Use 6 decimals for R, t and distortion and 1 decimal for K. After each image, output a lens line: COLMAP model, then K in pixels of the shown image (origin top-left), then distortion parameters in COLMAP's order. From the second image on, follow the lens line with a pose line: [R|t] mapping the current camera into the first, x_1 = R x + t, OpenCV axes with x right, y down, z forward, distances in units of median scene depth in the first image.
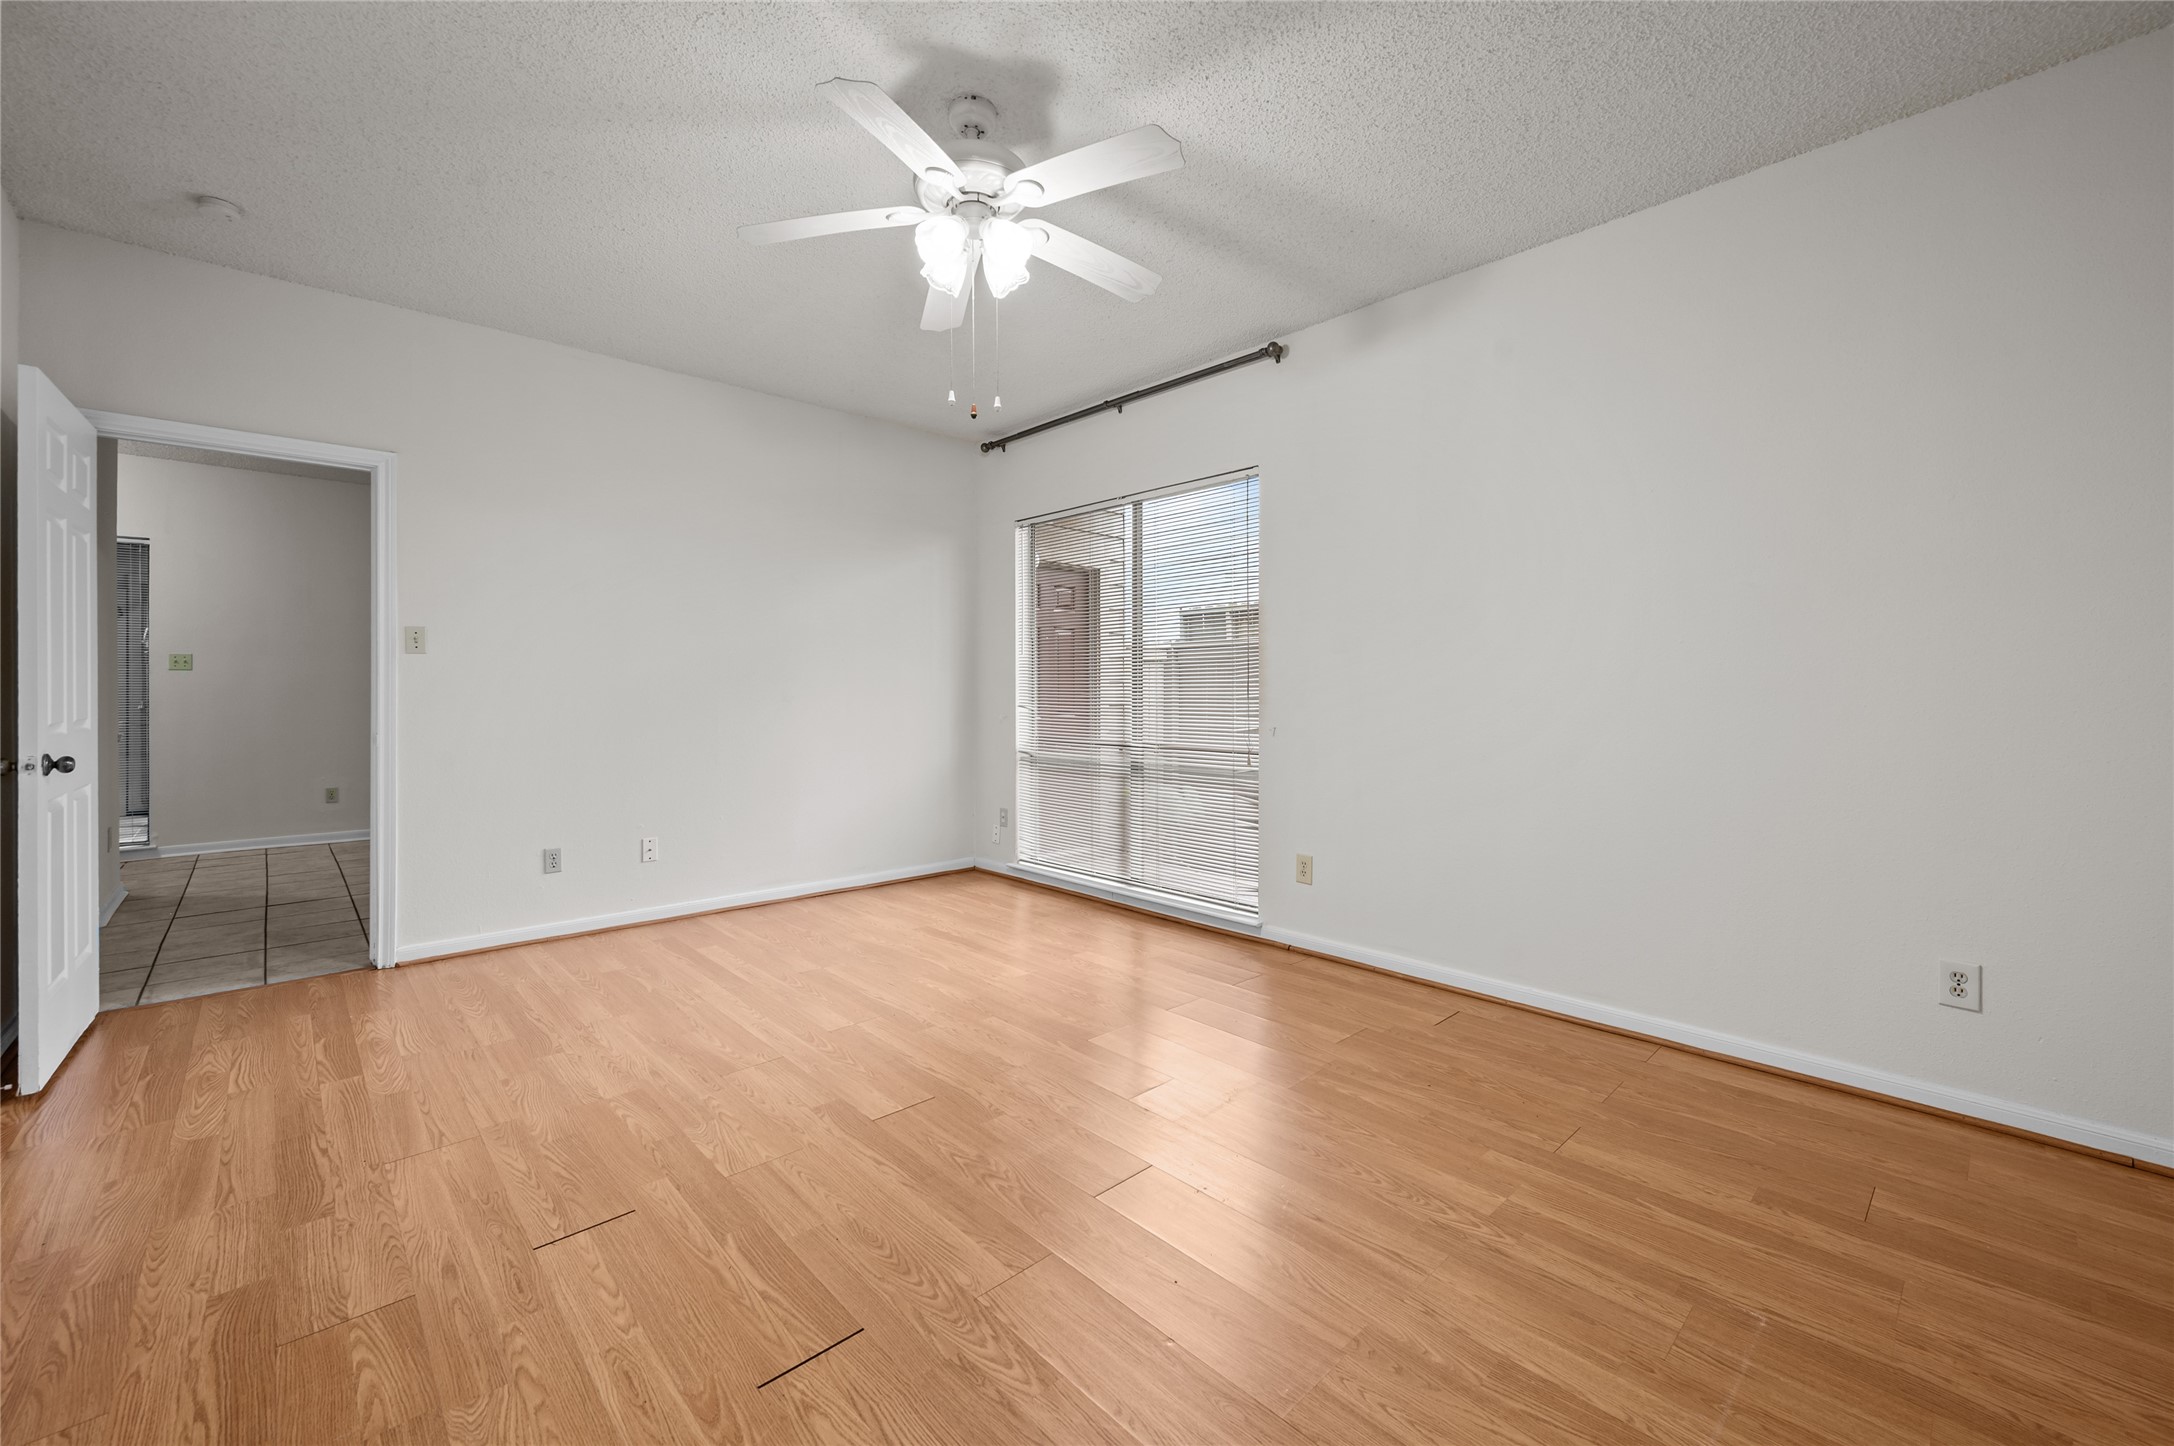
lens RADIAL K [[867.9, 0, 1081.5], [0, 867.9, 684.8], [0, 0, 1]] dist [0.000291, 0.000049]
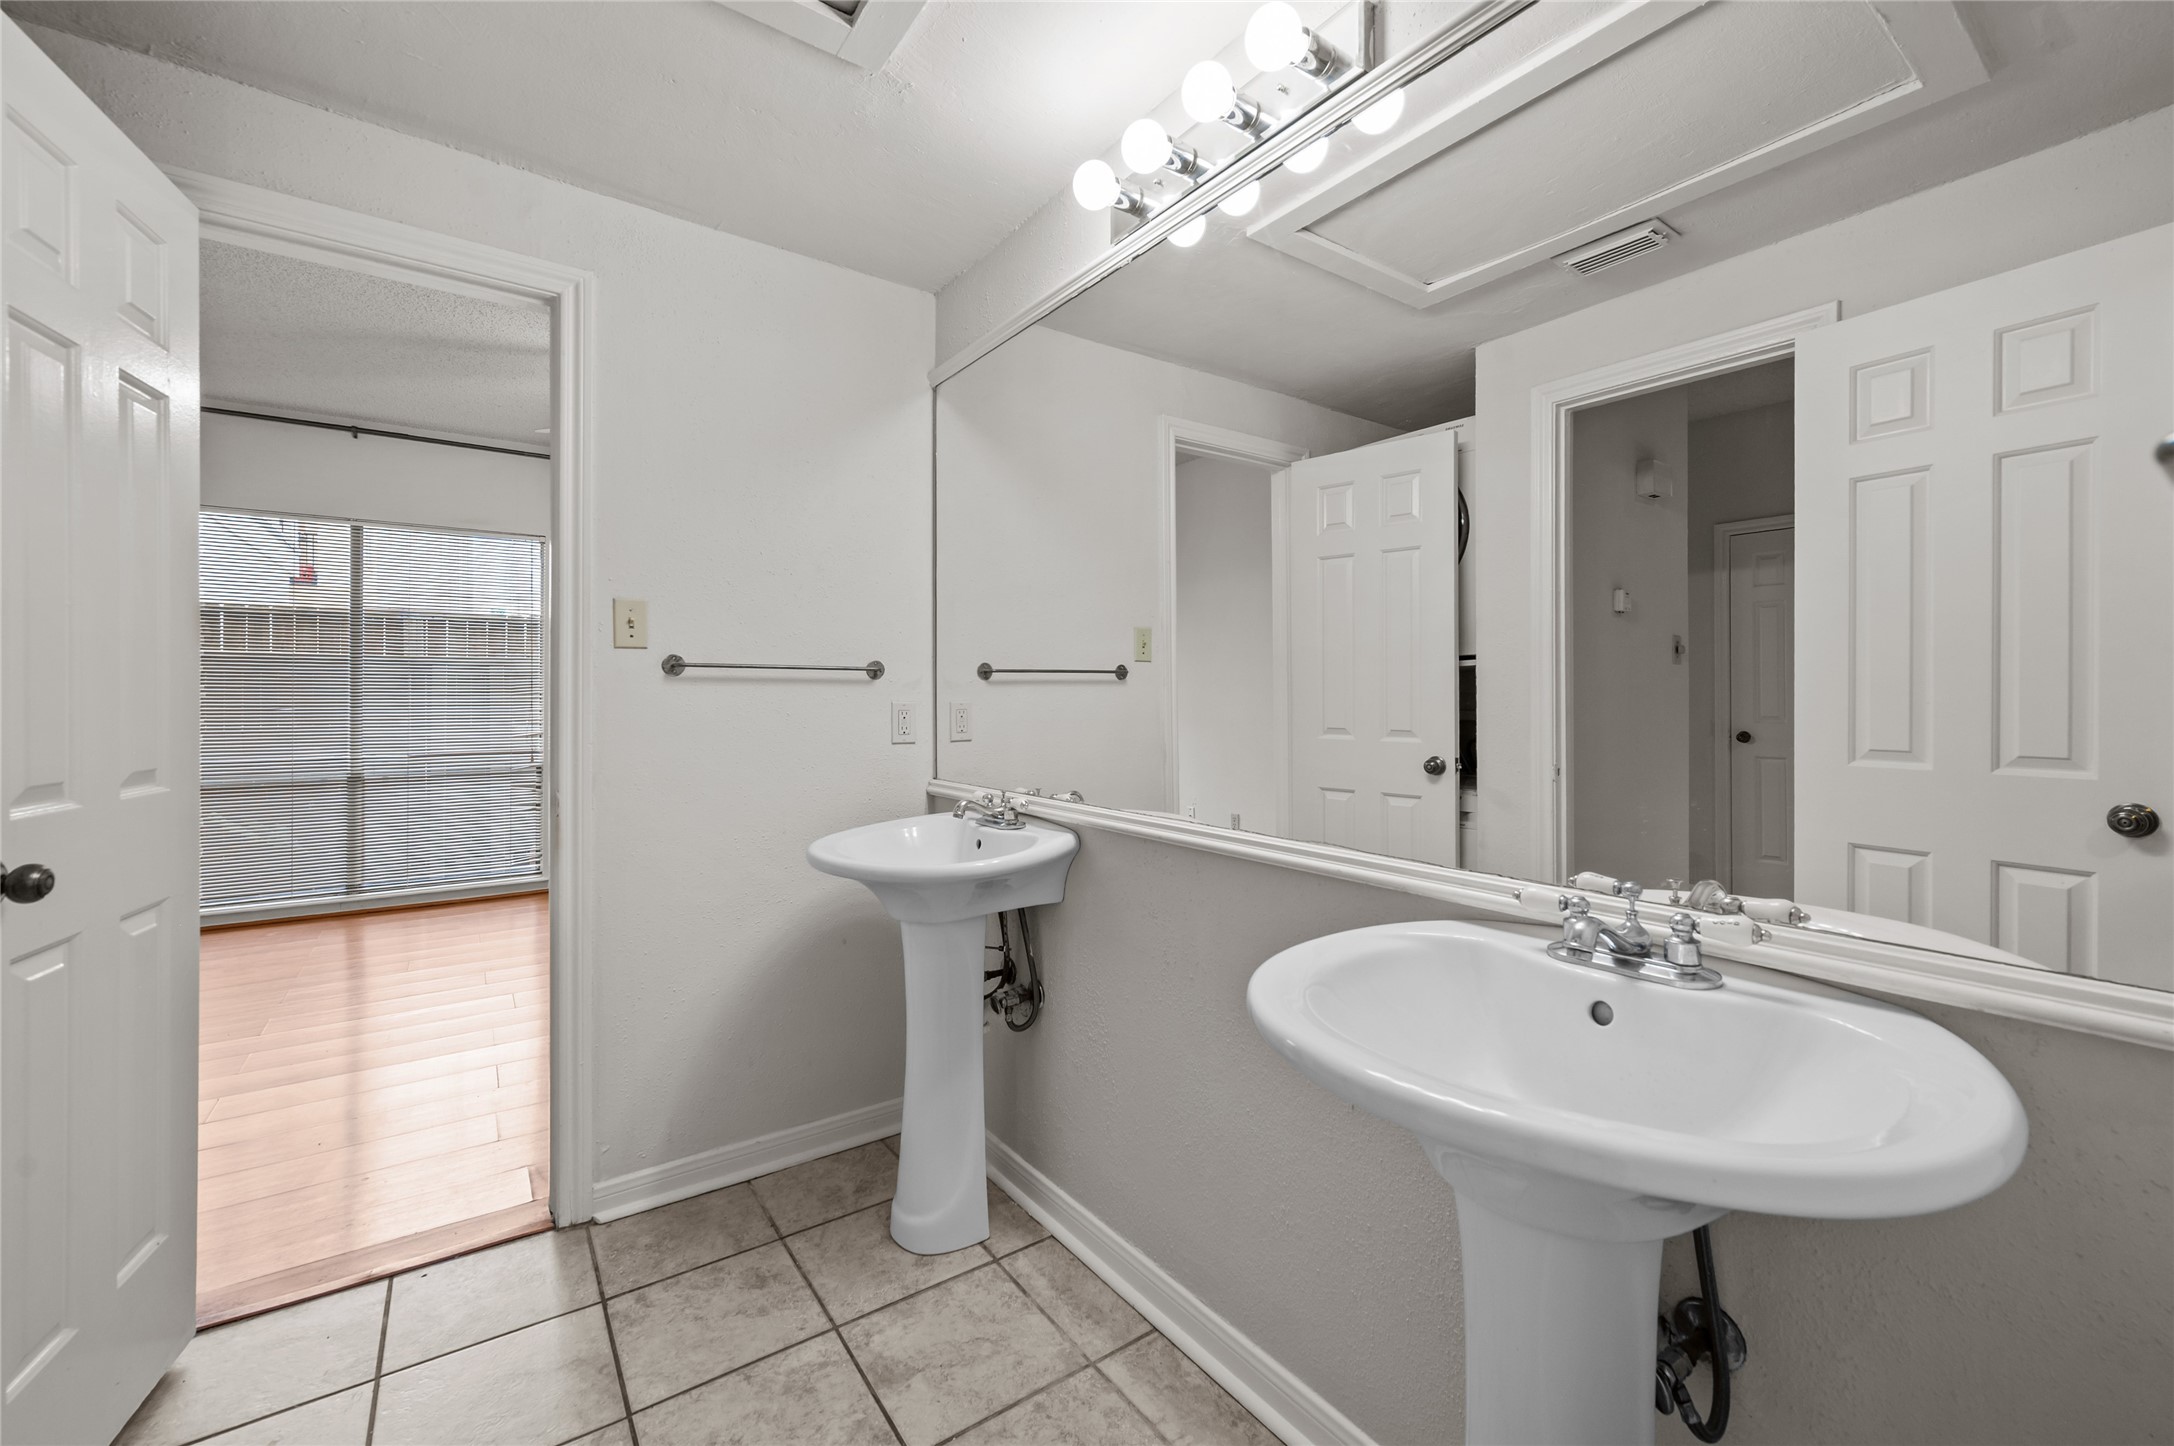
lens RADIAL K [[884.5, 0, 1095.7], [0, 884.5, 692.2], [0, 0, 1]] dist [0.000556, -0.000136]
pose [[0.129473, 0.004907, 0.991571, -1.751944], [-0.000215, 0.999988, -0.004921, -0.010680], [-0.991583, 0.000424, 0.129472, -0.034421]]
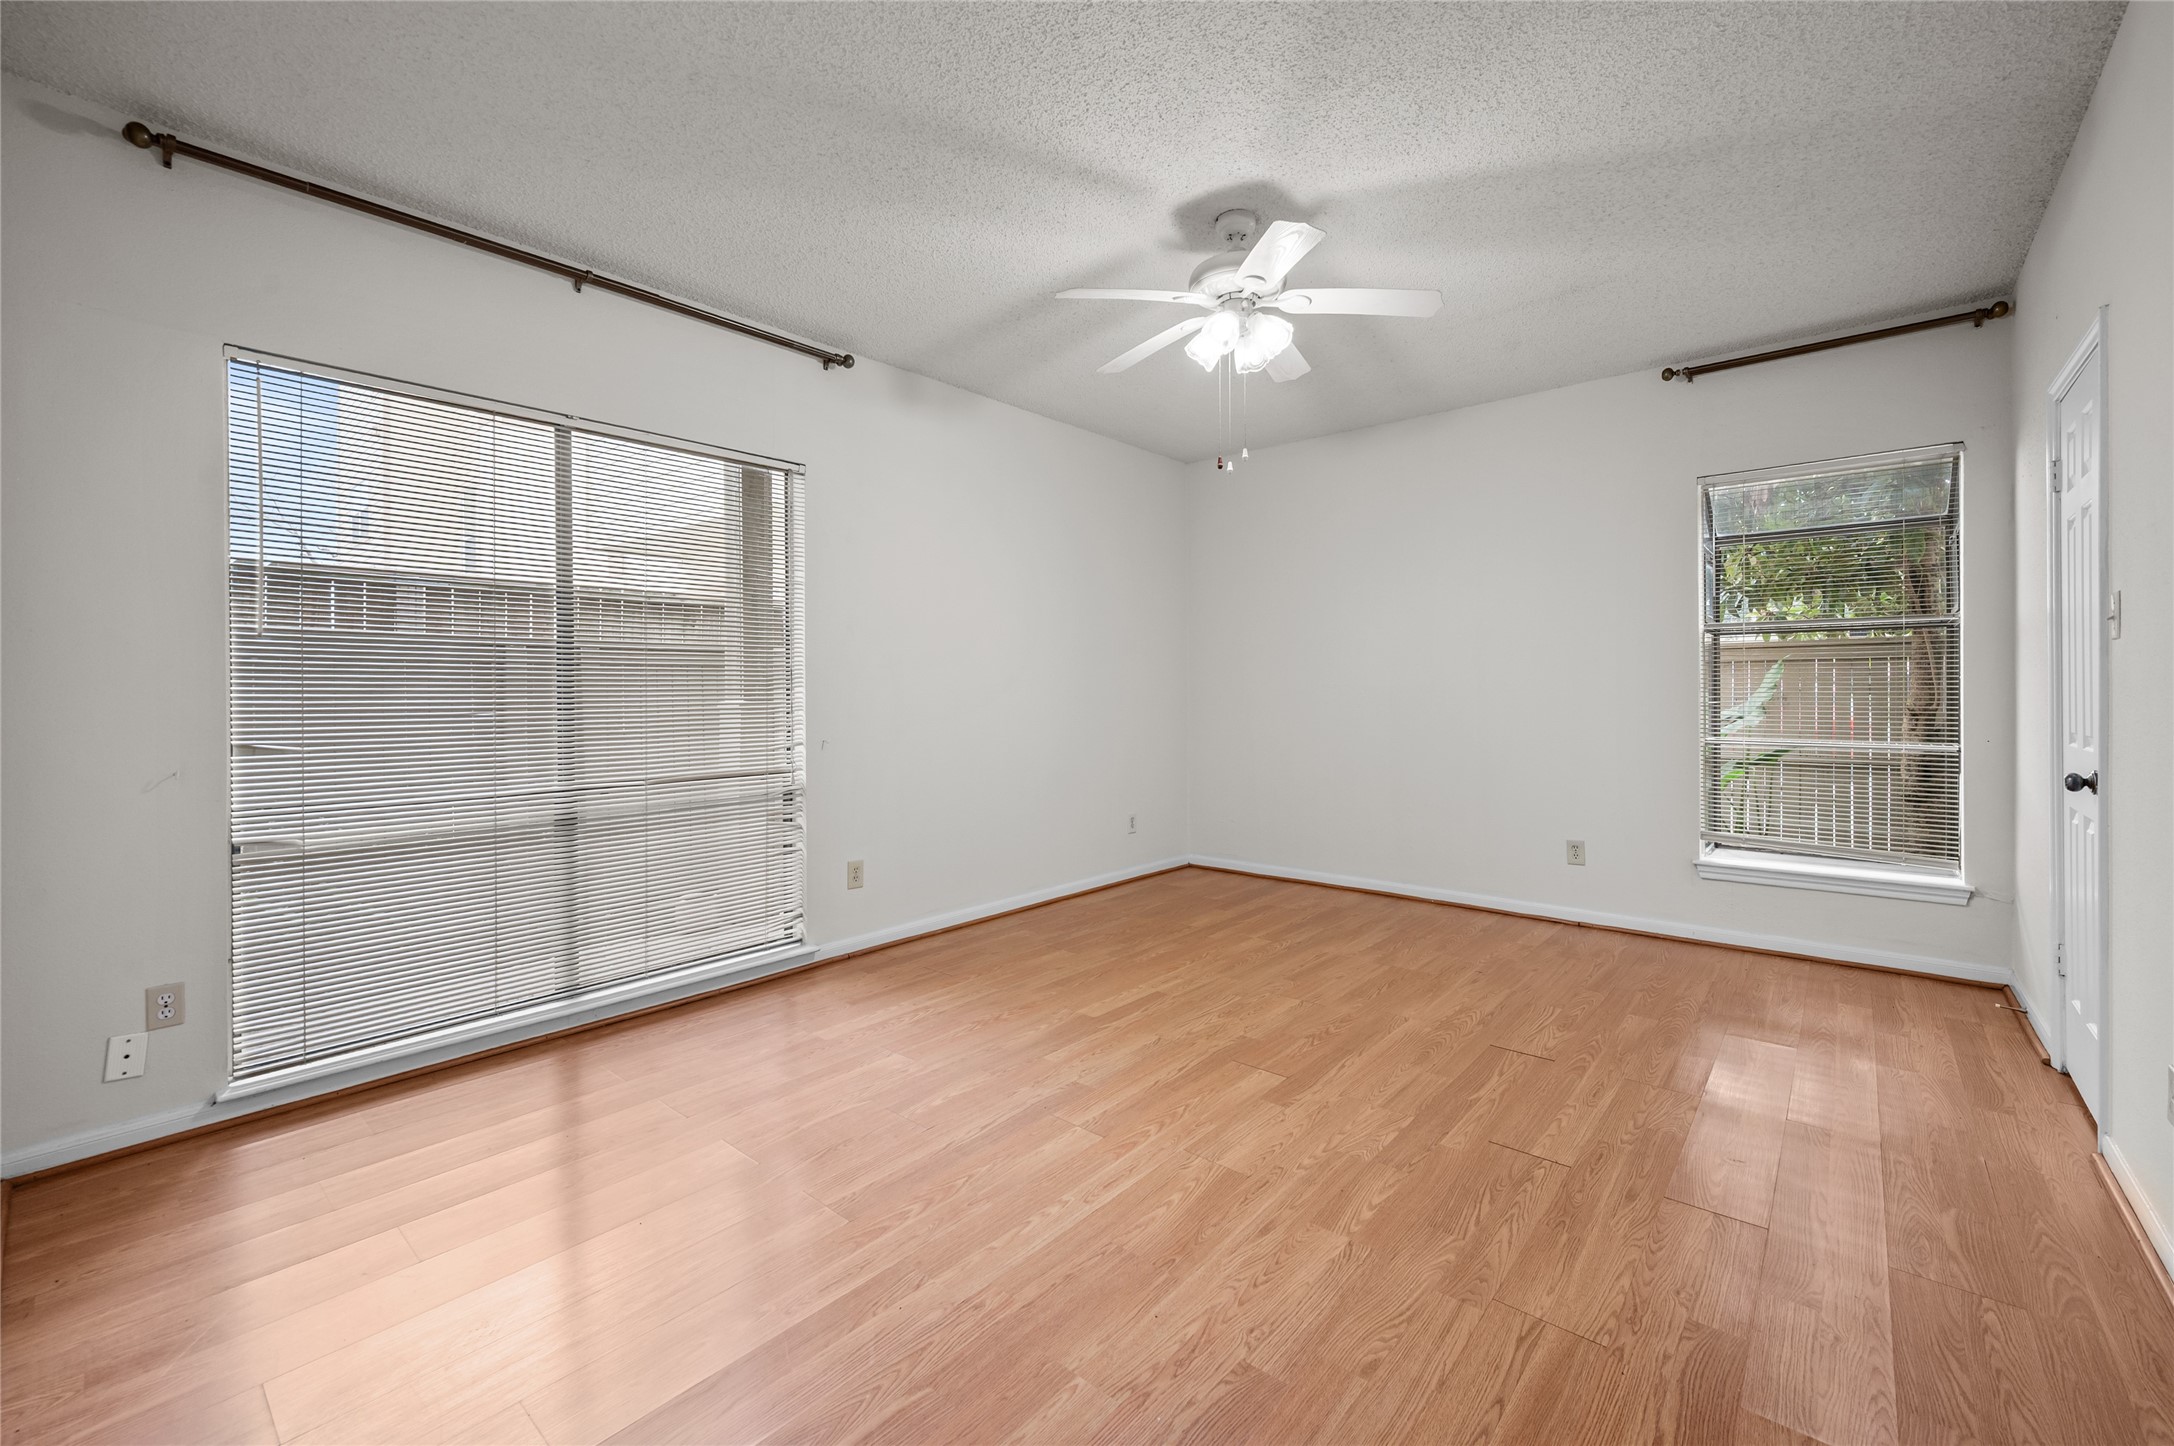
lens RADIAL K [[884.5, 0, 1095.7], [0, 884.5, 692.2], [0, 0, 1]] dist [0.000556, -0.000136]
pose [[-0.109696, 0.001938, 0.993963, -1.328152], [0.005121, 0.999986, -0.001385, -0.003907], [-0.993952, 0.004938, -0.109705, 1.335166]]
